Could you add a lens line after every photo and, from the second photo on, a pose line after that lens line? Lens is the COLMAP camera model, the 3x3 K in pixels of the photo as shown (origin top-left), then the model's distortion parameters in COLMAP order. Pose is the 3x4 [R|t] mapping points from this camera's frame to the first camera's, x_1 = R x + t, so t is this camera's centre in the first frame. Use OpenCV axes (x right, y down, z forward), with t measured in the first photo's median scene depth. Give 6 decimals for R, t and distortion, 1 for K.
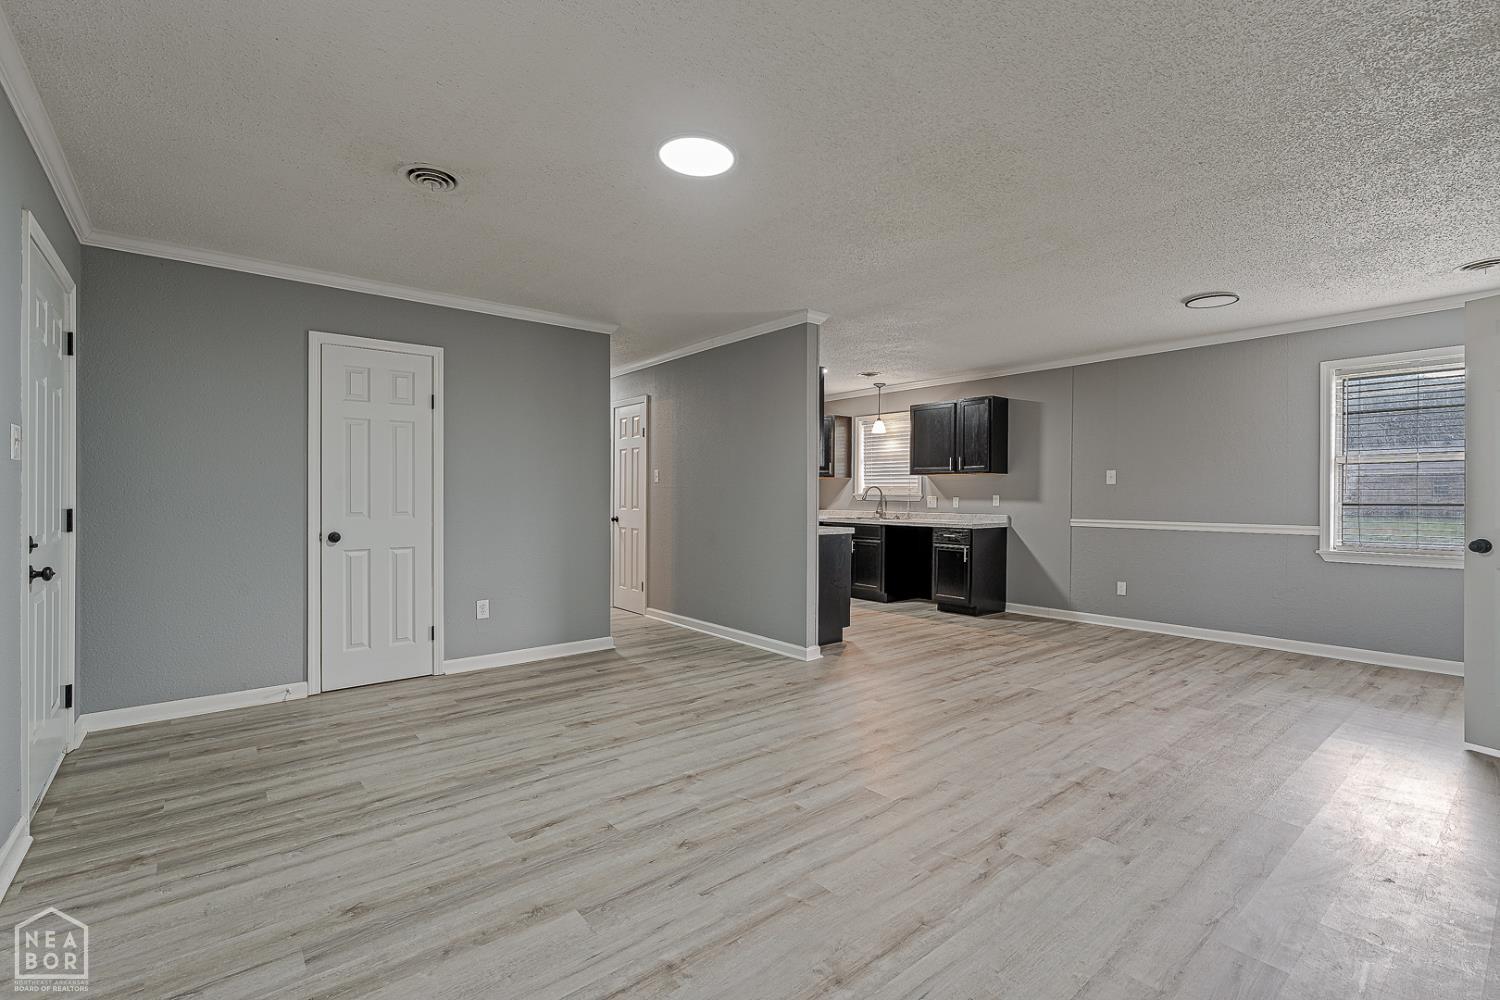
lens RADIAL K [[676.9, 0, 751.7], [0, 676.9, 494.1], [0, 0, 1]] dist [-0.005526, 0.002657]
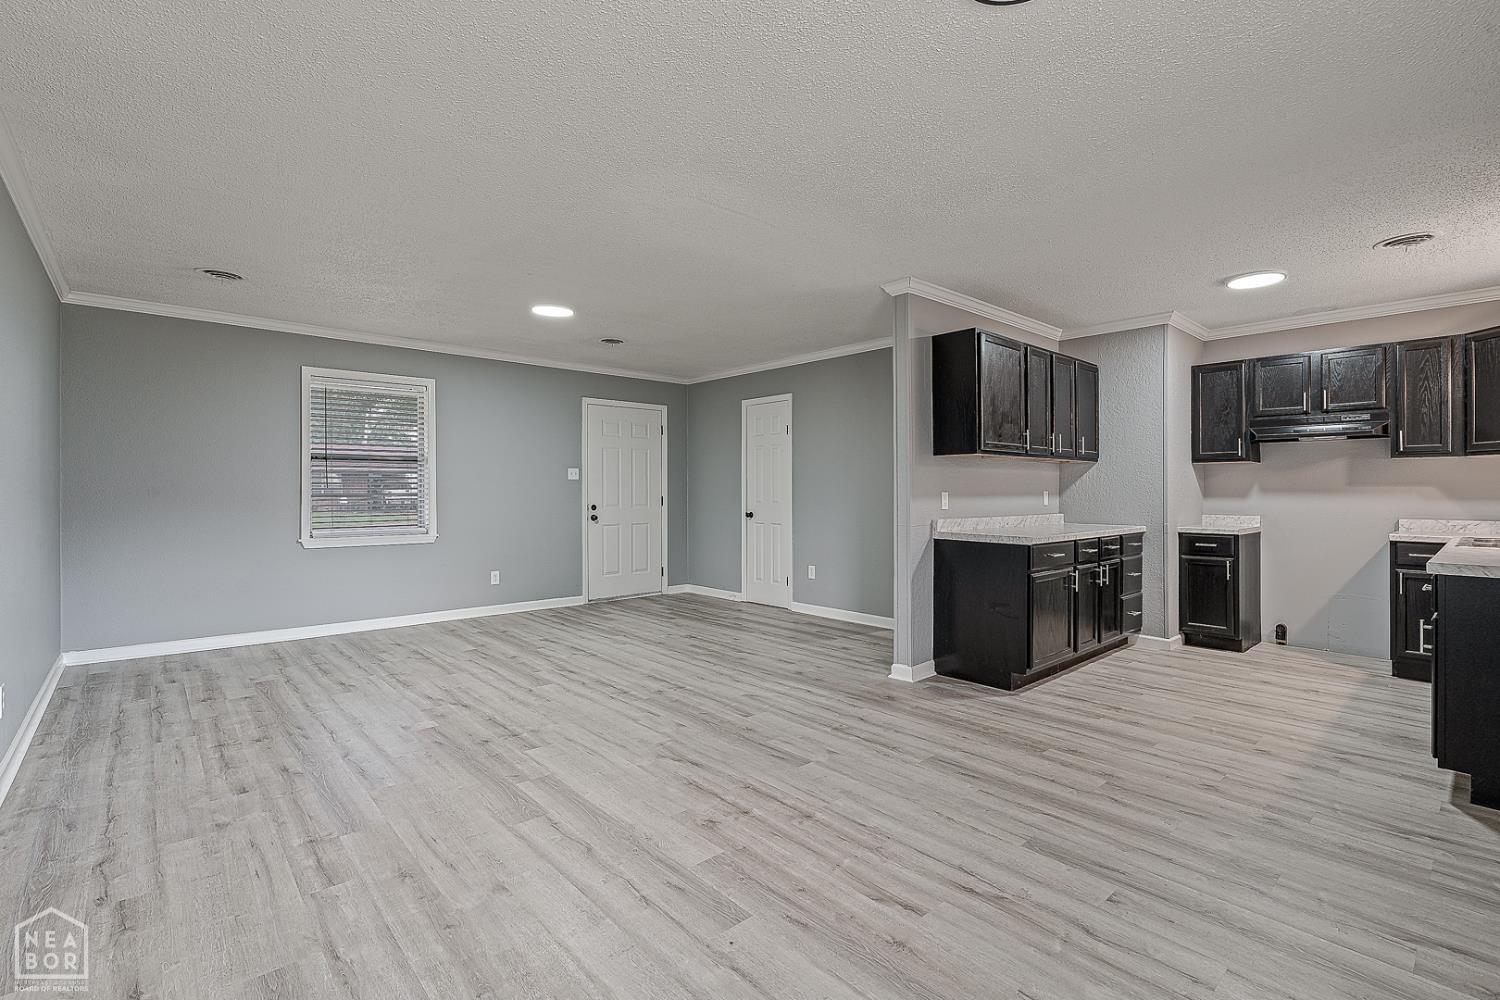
lens RADIAL K [[676.9, 0, 751.0], [0, 676.9, 497.0], [0, 0, 1]] dist [-0.005526, 0.002657]
pose [[0.041500, 0.007959, -0.999107, 1.645330], [0.001242, 0.999967, 0.008017, 0.003852], [0.999138, -0.001574, 0.041489, 1.337838]]
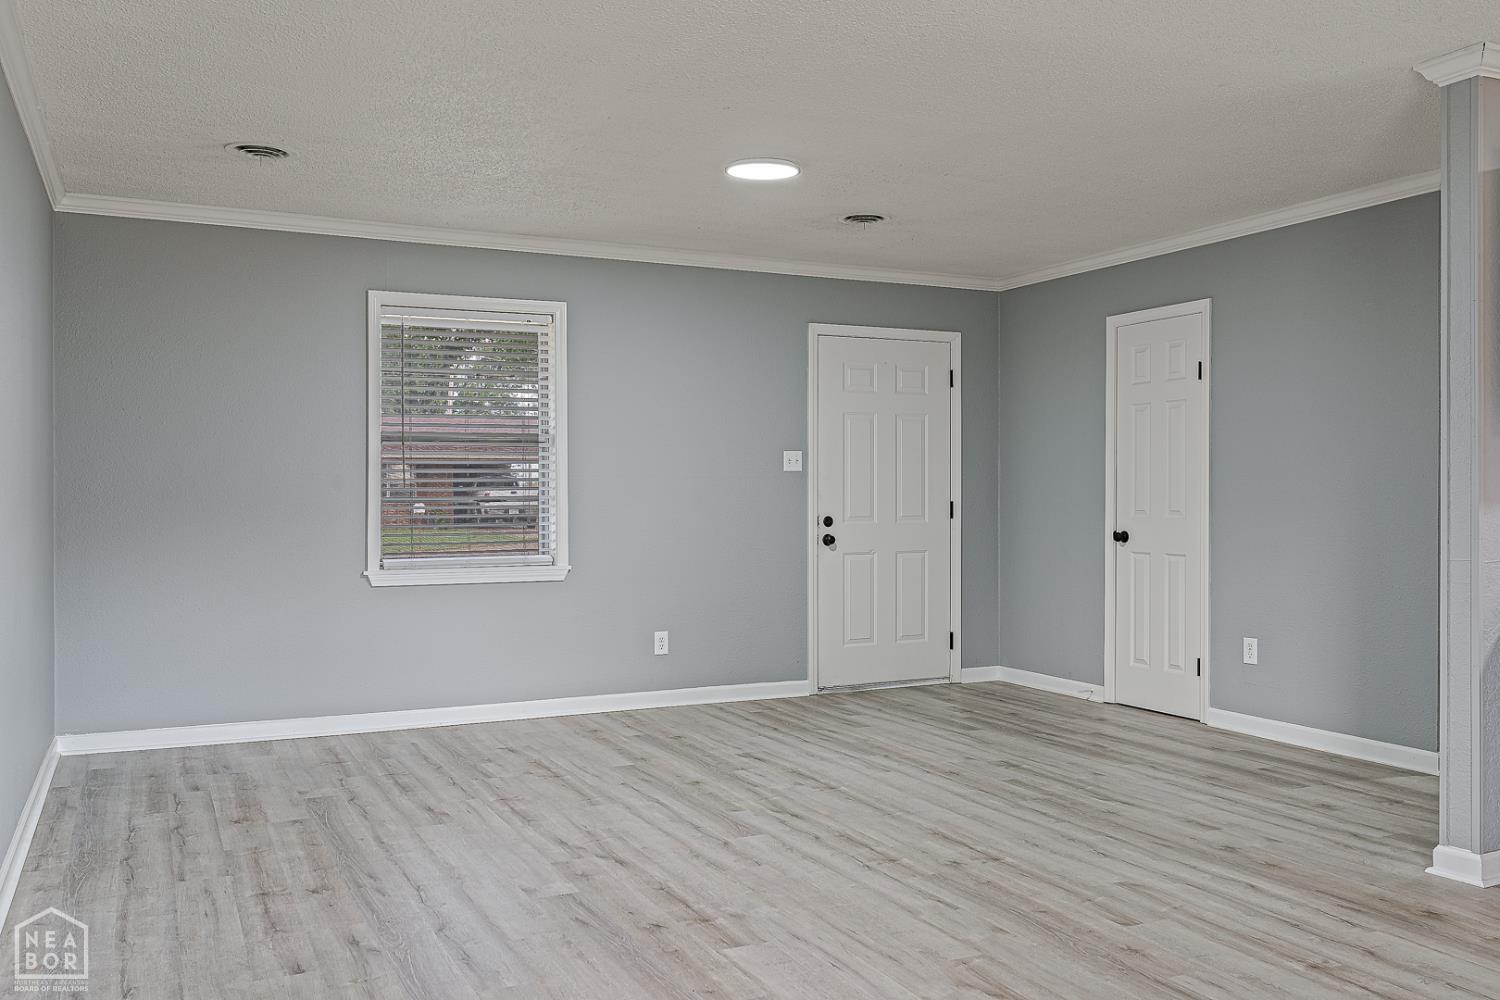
lens RADIAL K [[1249.7, 0, 750.3], [0, 1249.7, 512.9], [0, 0, 1]] dist [0.003559, 0.005039]
pose [[-0.238190, 0.016410, -0.971080, 1.644211], [0.004181, 0.999865, 0.015871, 0.003629], [0.971210, -0.000280, -0.238227, 1.316214]]
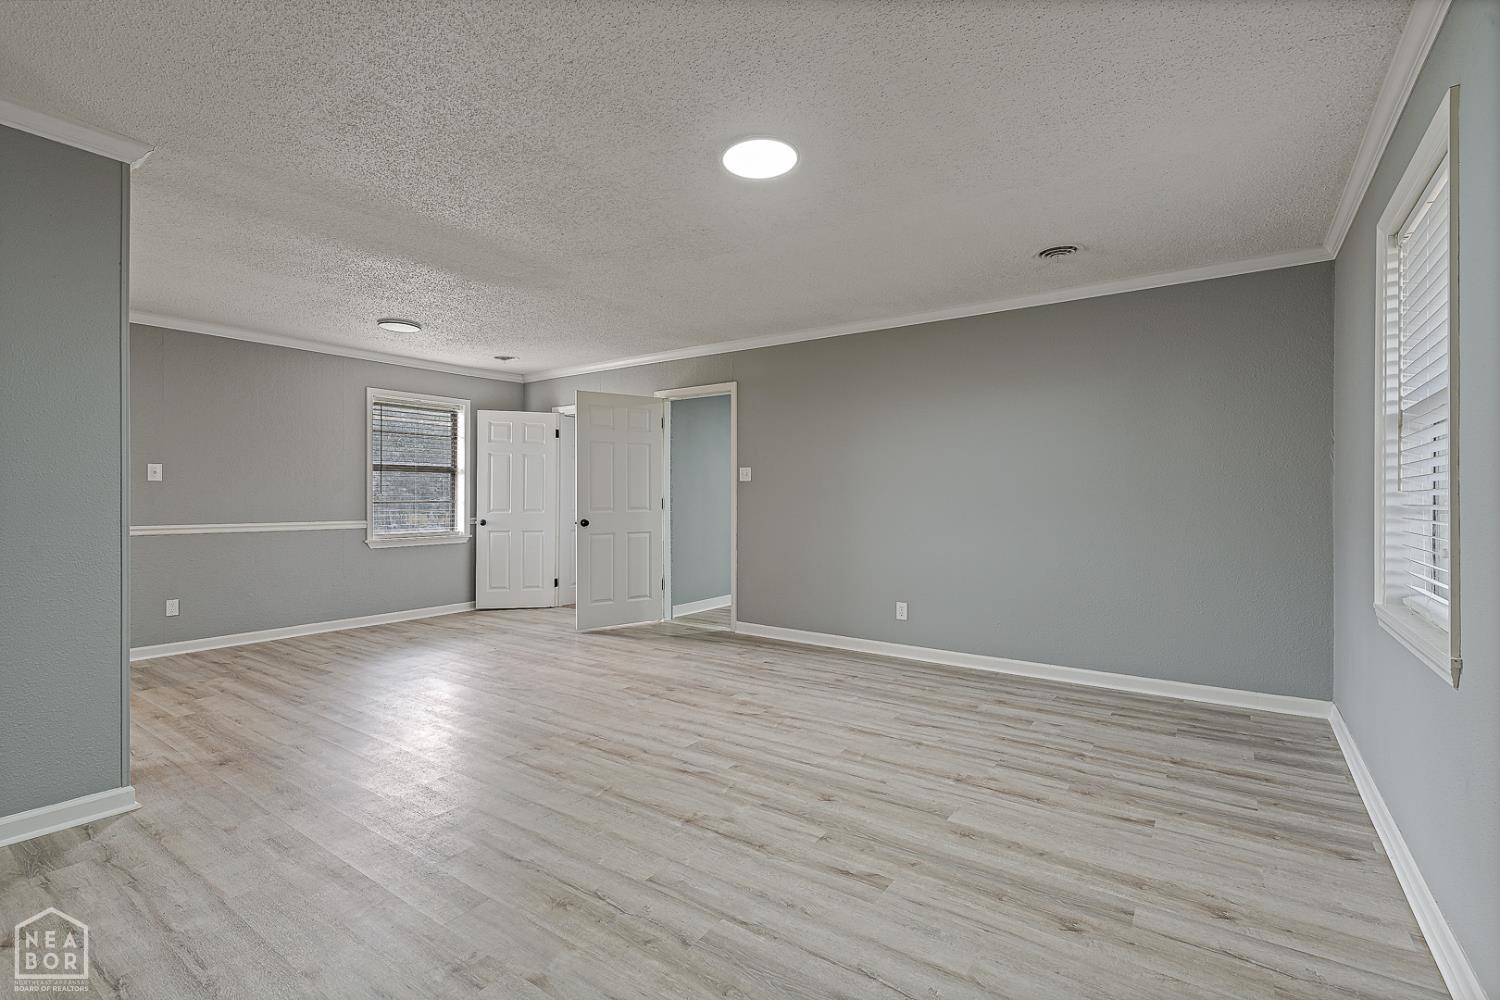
lens RADIAL K [[676.9, 0, 755.3], [0, 676.9, 500.6], [0, 0, 1]] dist [-0.005526, 0.002657]
pose [[-0.270486, -0.006311, 0.962703, -0.952930], [-0.004360, 0.999976, 0.005330, 0.002470], [-0.962714, -0.002755, -0.270507, 1.162077]]
